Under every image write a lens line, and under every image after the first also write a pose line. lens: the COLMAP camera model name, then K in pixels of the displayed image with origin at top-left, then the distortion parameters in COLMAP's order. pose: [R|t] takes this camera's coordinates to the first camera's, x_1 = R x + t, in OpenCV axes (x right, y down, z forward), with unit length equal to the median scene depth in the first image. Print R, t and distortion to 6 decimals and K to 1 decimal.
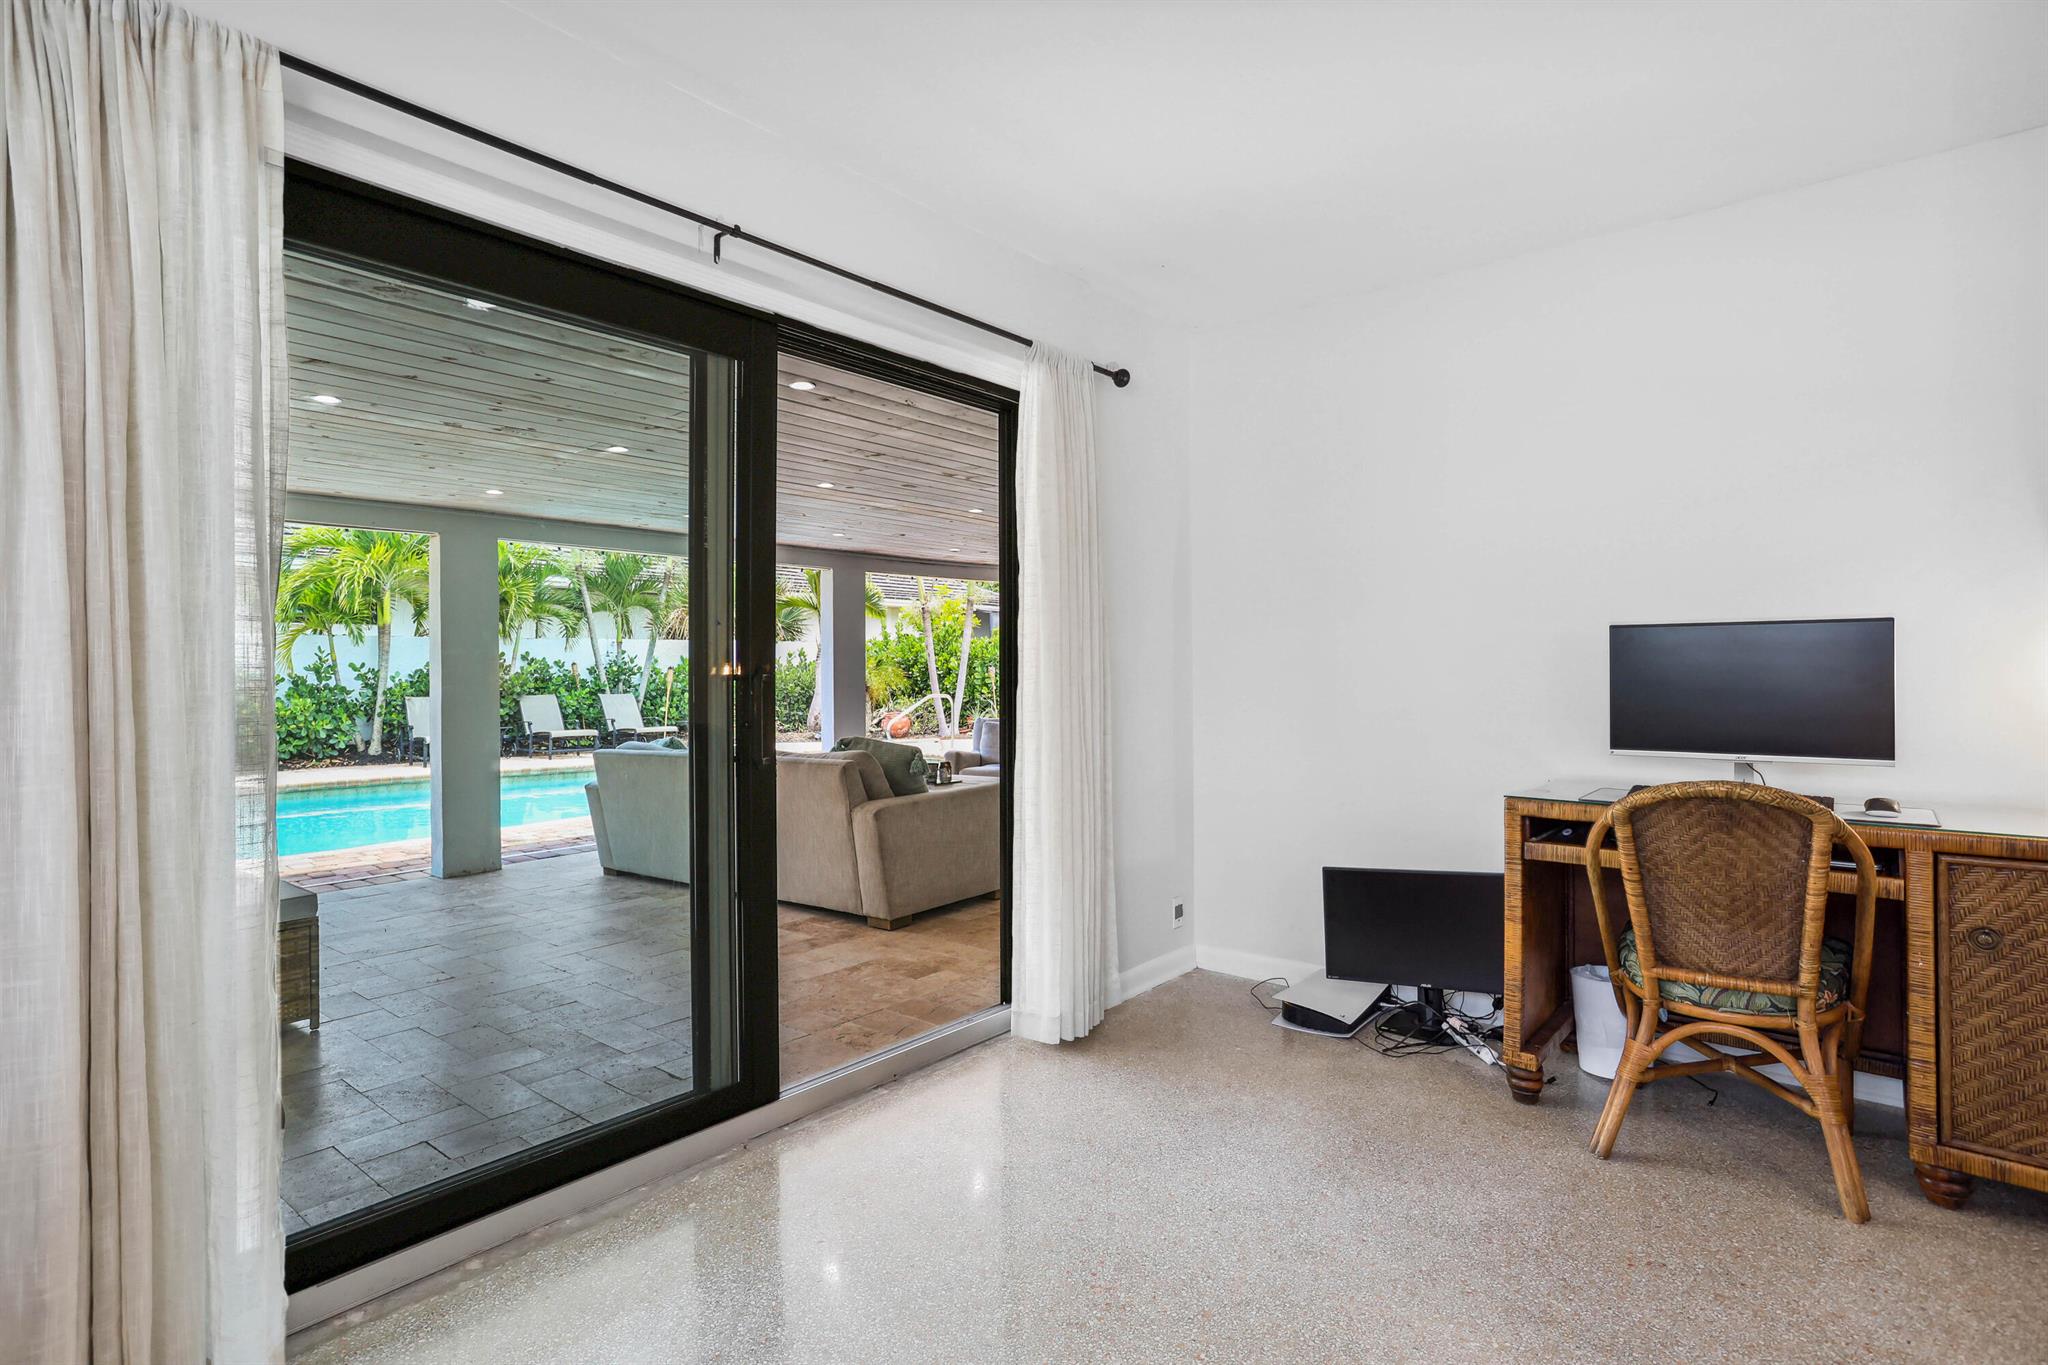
lens RADIAL K [[999.8, 0, 1020.0], [0, 999.8, 677.9], [0, 0, 1]] dist [-0.040551, 0.021838]
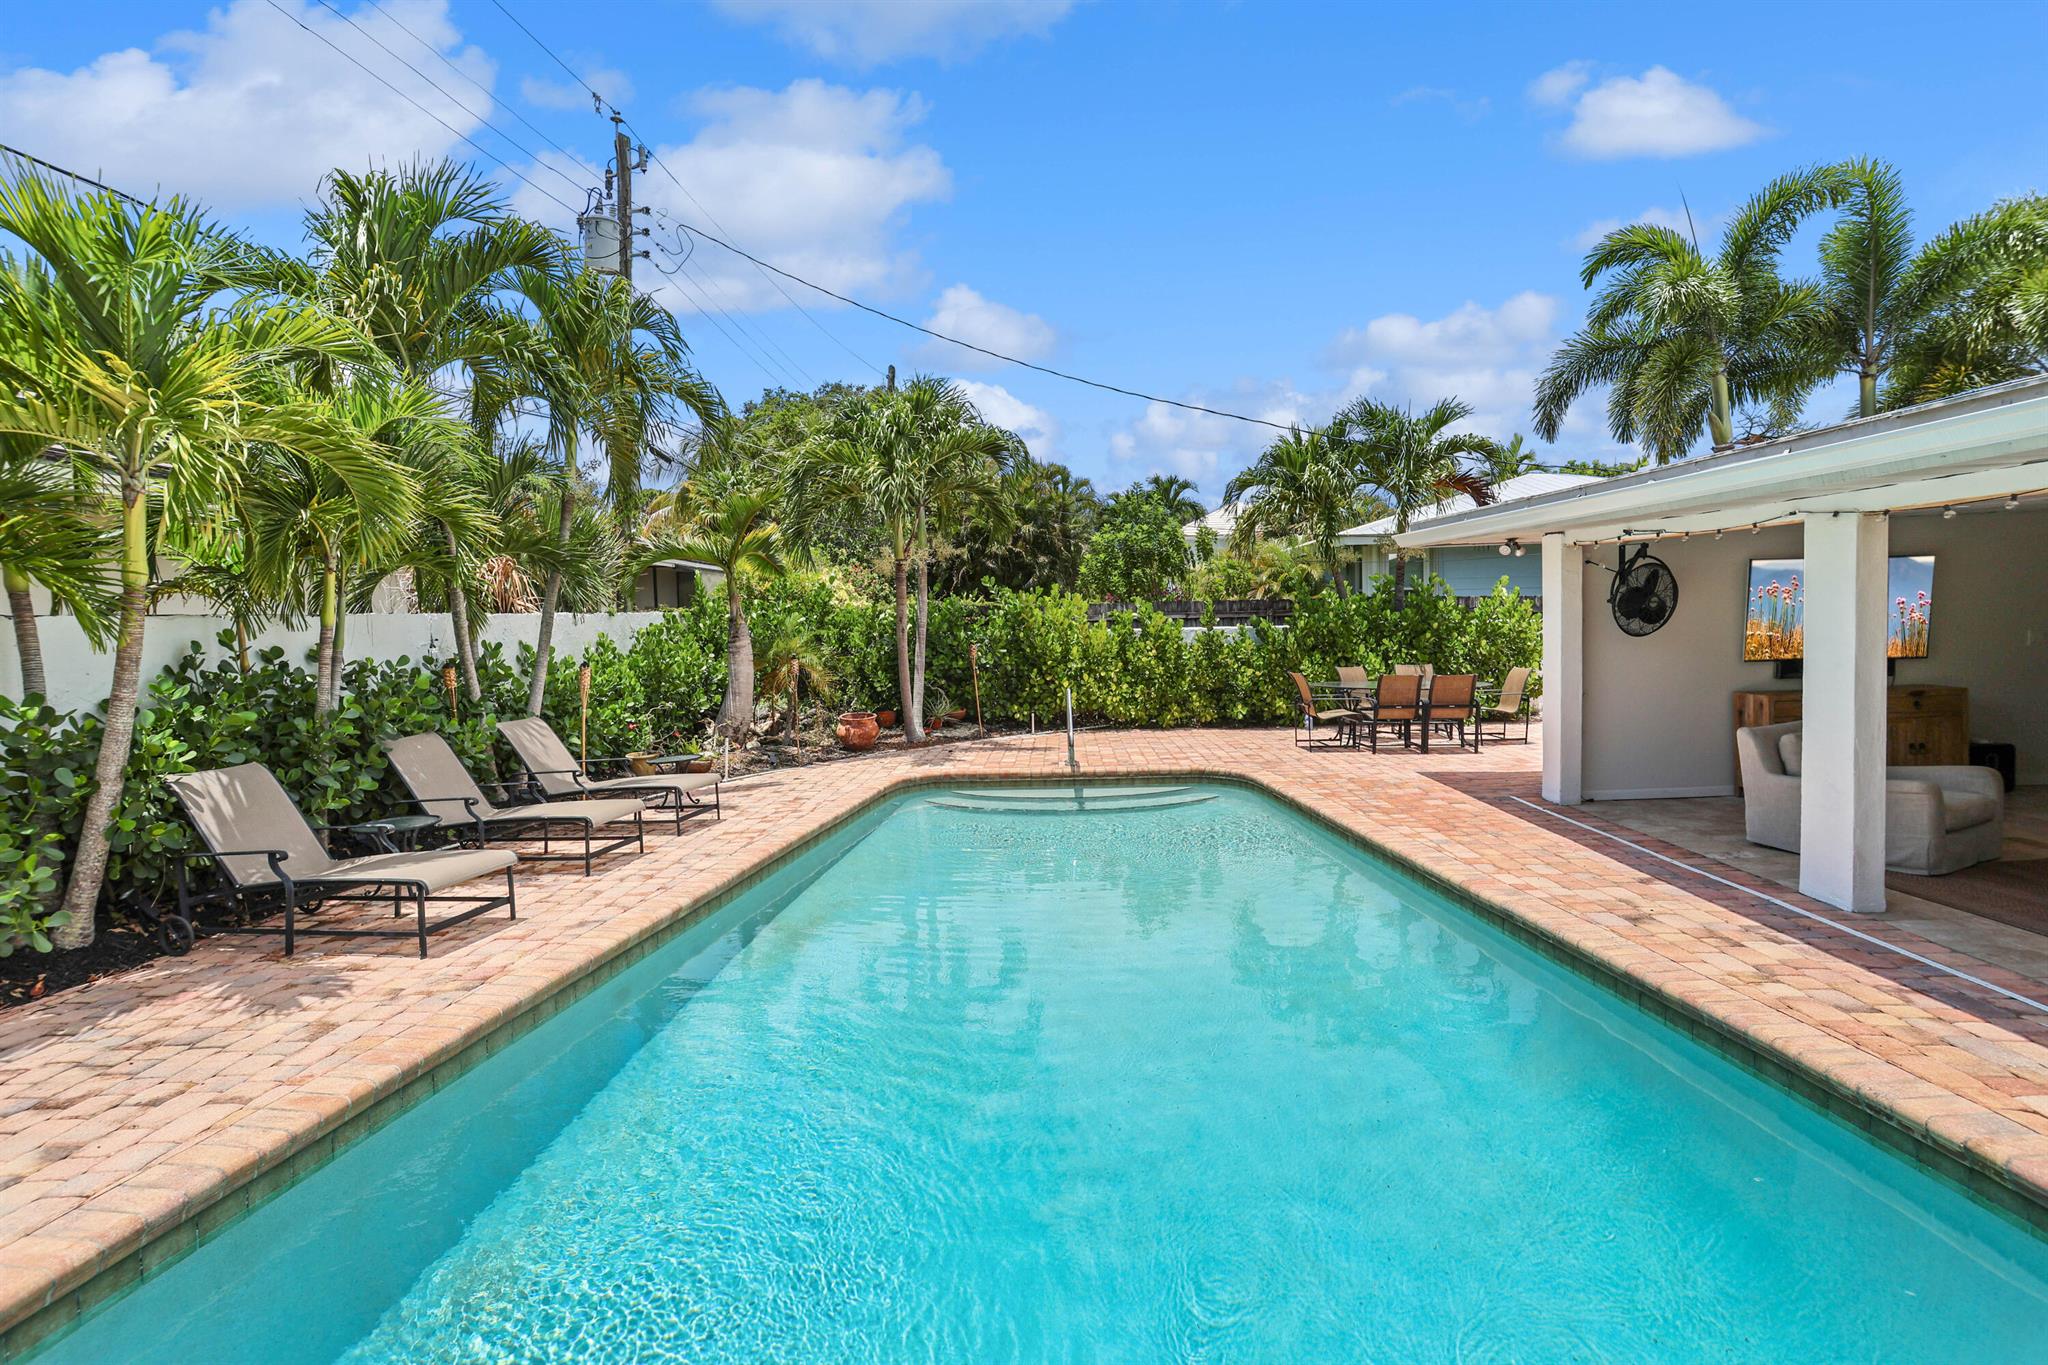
lens RADIAL K [[999.8, 0, 1050.1], [0, 999.8, 661.6], [0, 0, 1]] dist [-0.040551, 0.021838]
pose [[0.809721, -0.036879, 0.585655, -1.603946], [0.023952, 0.999269, 0.029809, -0.076400], [-0.586326, -0.010109, 0.810012, 1.418438]]
